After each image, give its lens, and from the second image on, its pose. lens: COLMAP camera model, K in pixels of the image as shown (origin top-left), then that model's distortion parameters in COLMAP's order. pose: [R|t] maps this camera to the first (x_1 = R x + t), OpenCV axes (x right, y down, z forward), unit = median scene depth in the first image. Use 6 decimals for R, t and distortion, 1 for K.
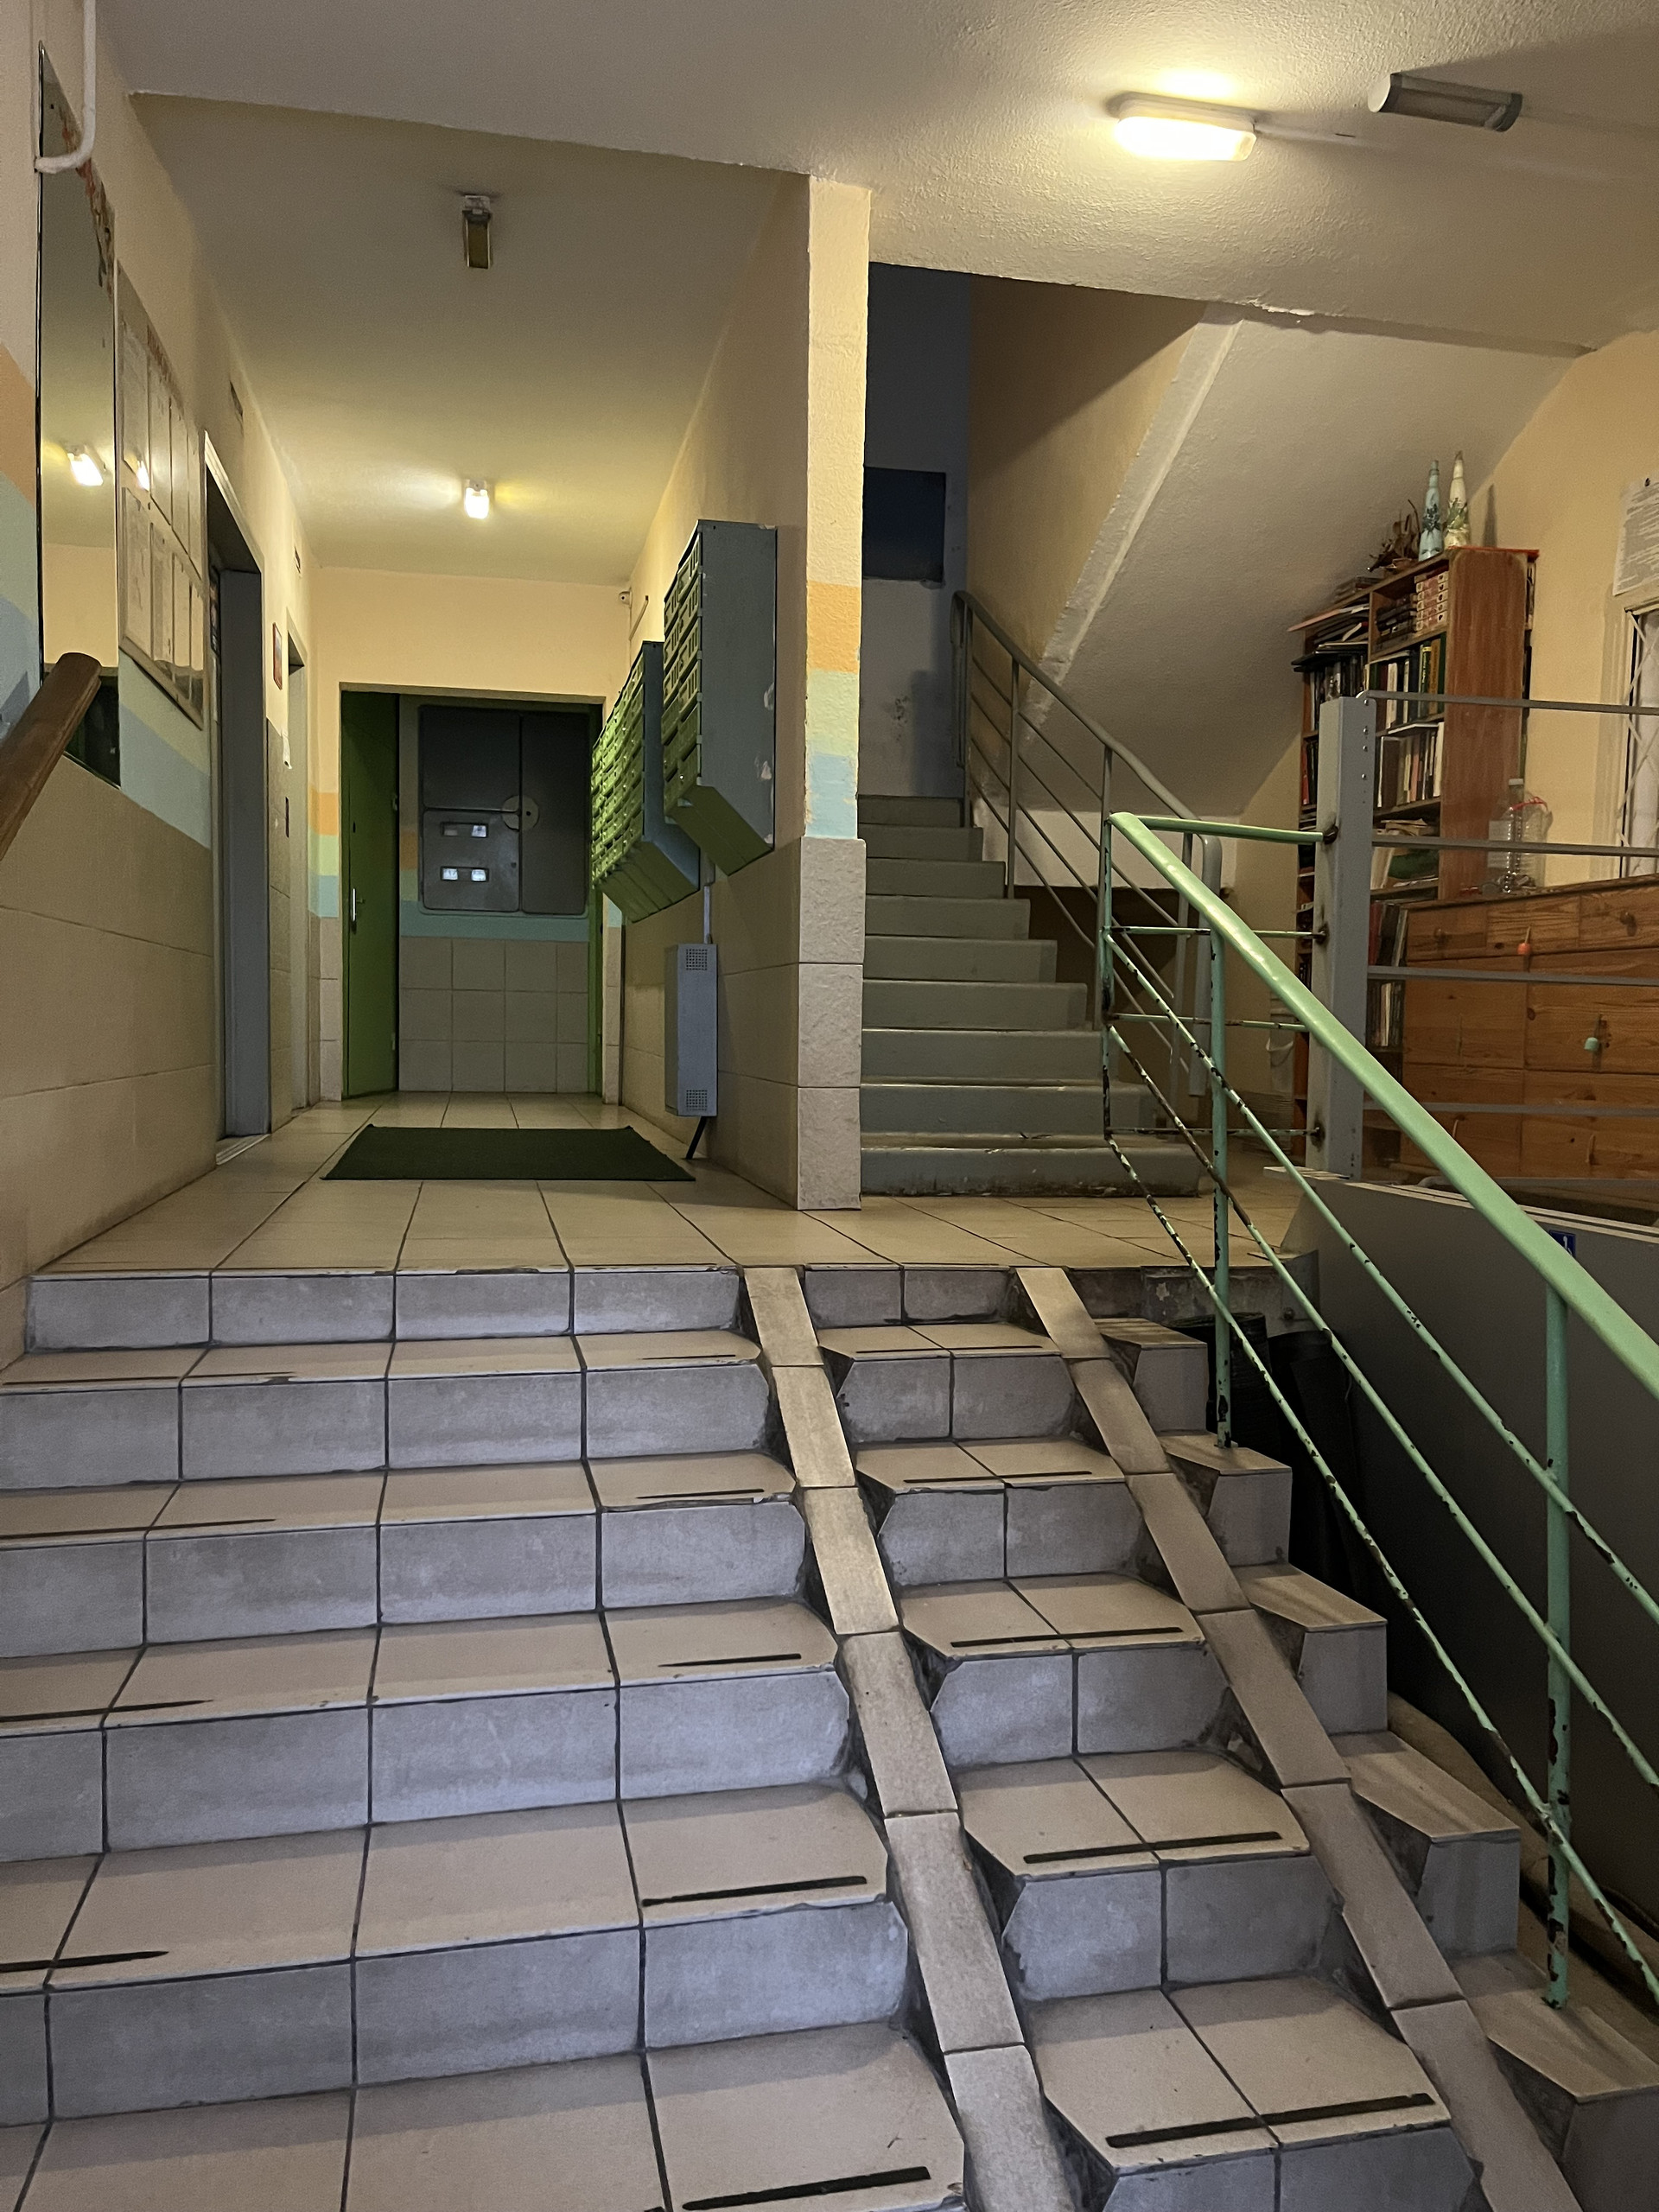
lens RADIAL K [[1644.5, 0, 817.0], [0, 1644.5, 1117.5], [0, 0, 1]] dist [0.080558, -0.113527]
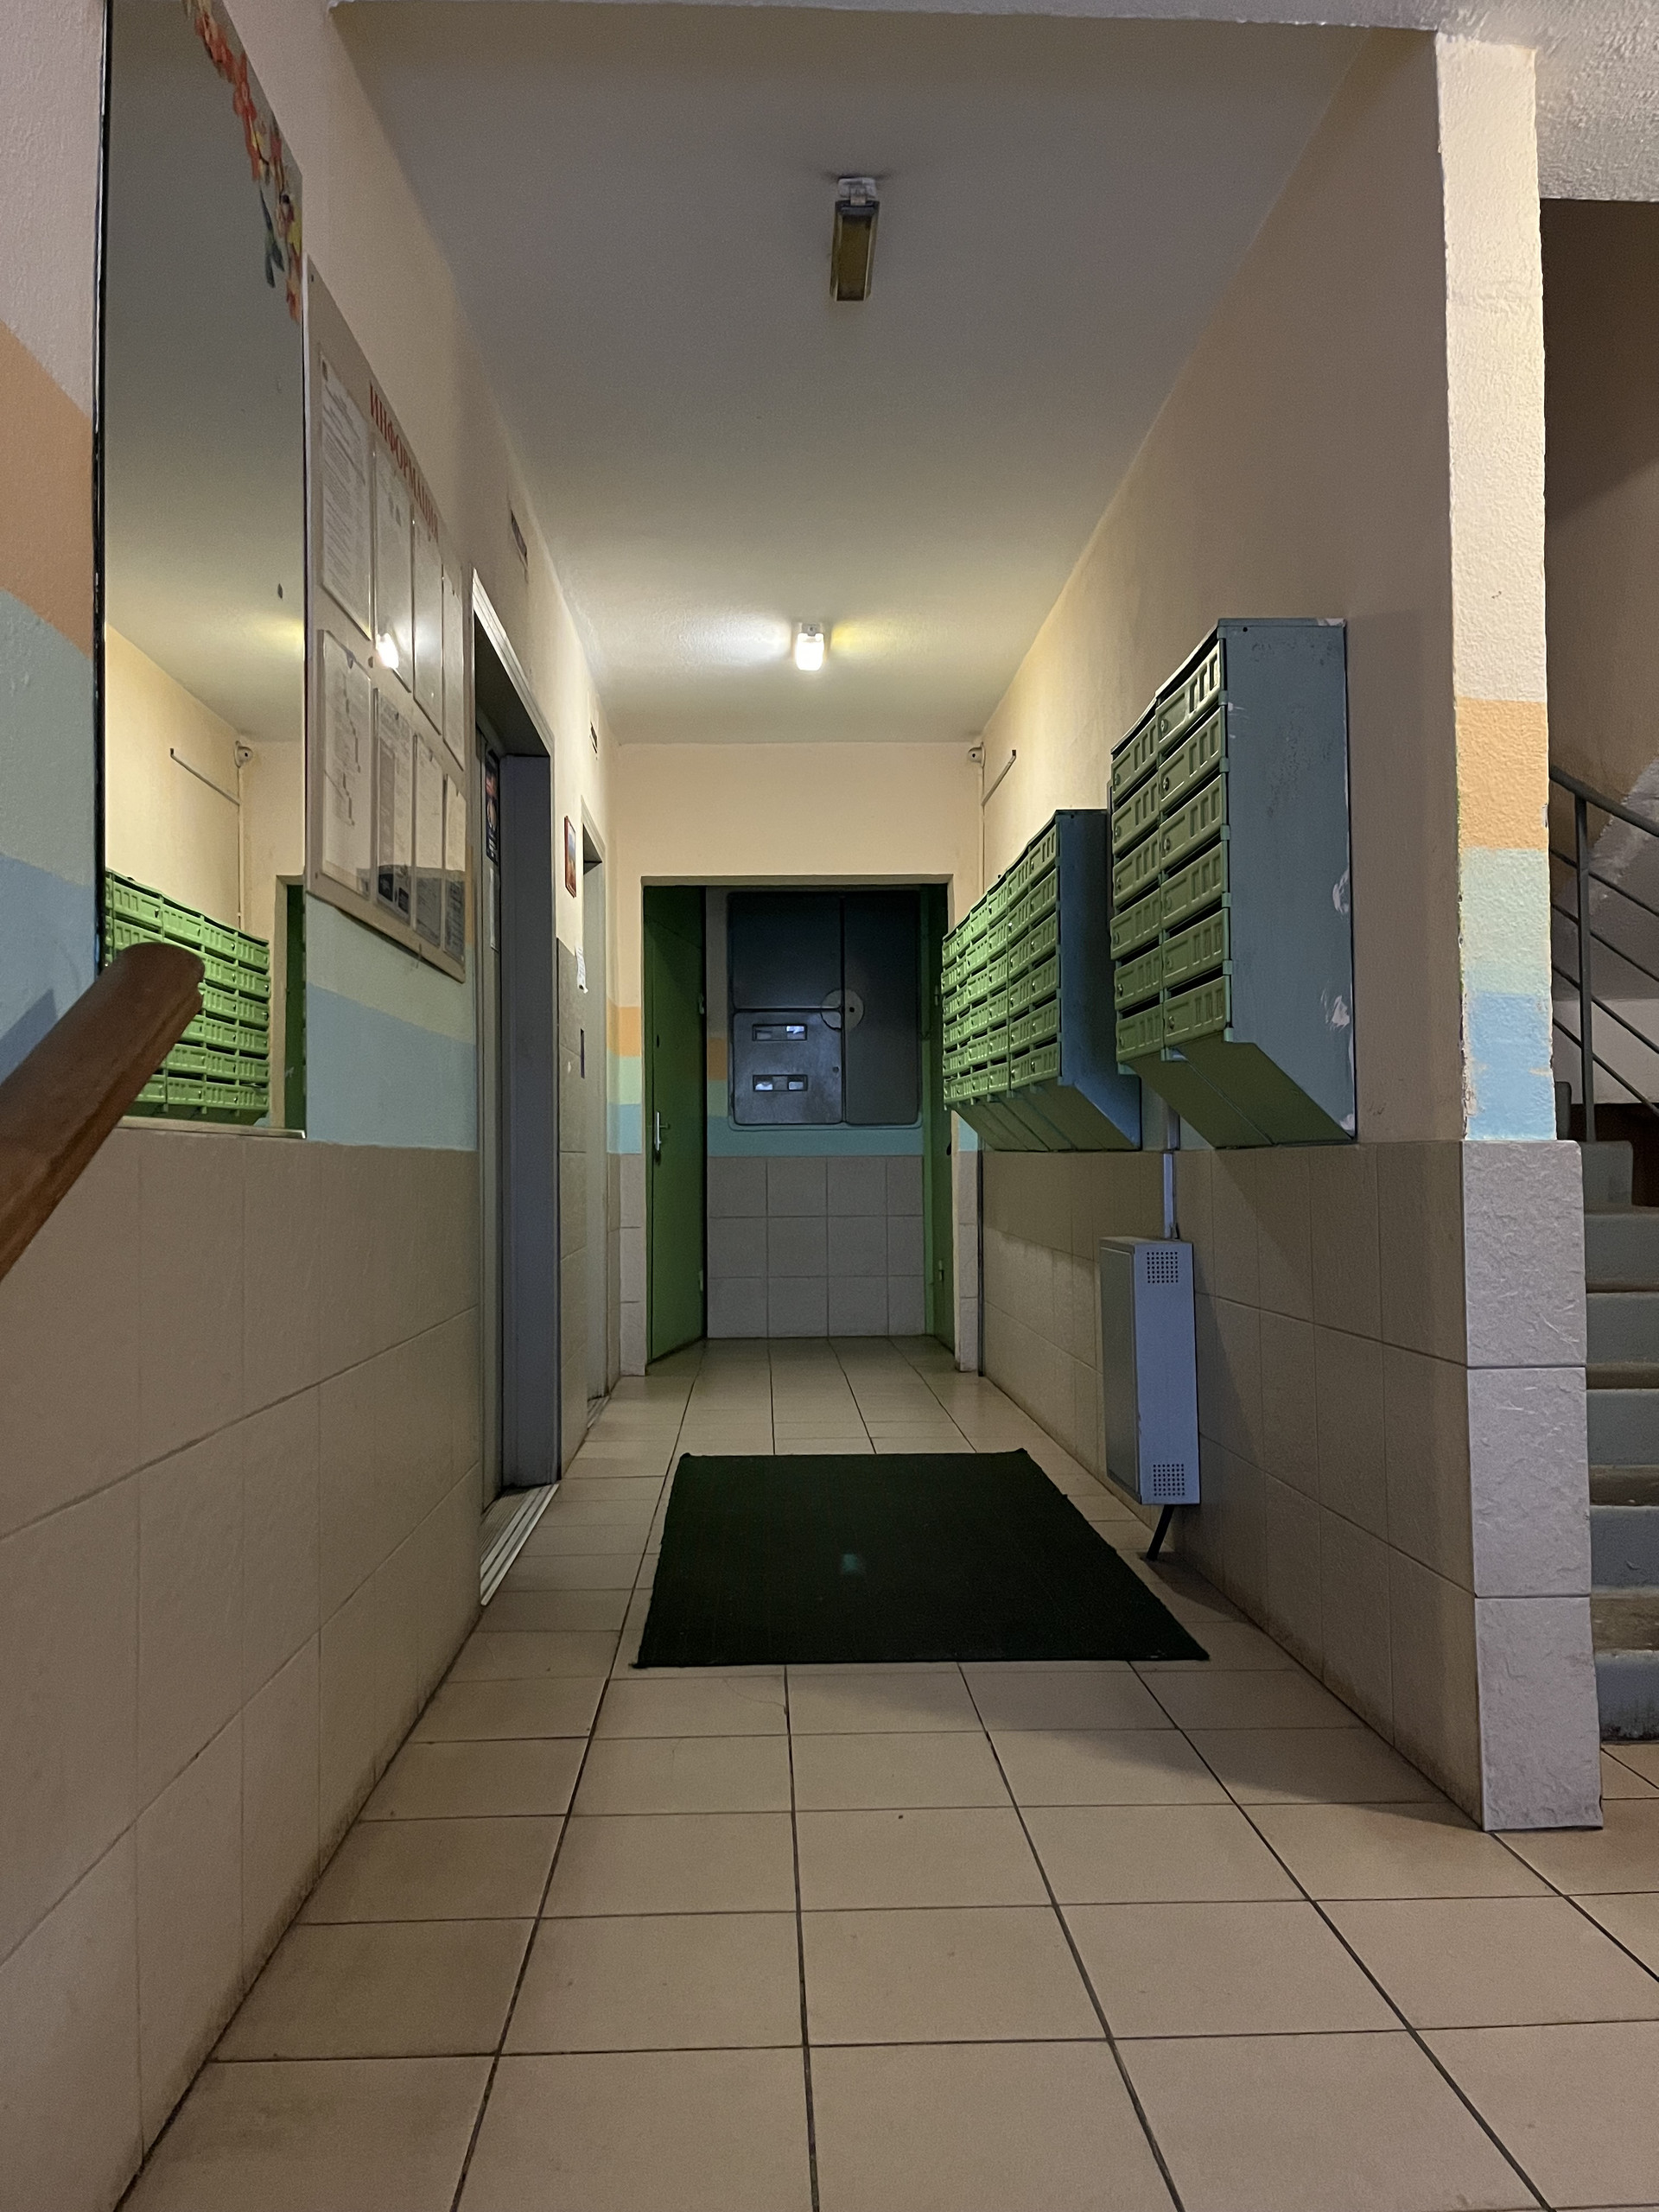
lens RADIAL K [[1644.5, 0, 817.0], [0, 1644.5, 1117.5], [0, 0, 1]] dist [0.080558, -0.113527]
pose [[0.985715, -0.030017, -0.165726, -0.083337], [0.015577, 0.996021, -0.087750, -0.084261], [0.167701, 0.083915, 0.982260, 0.261433]]
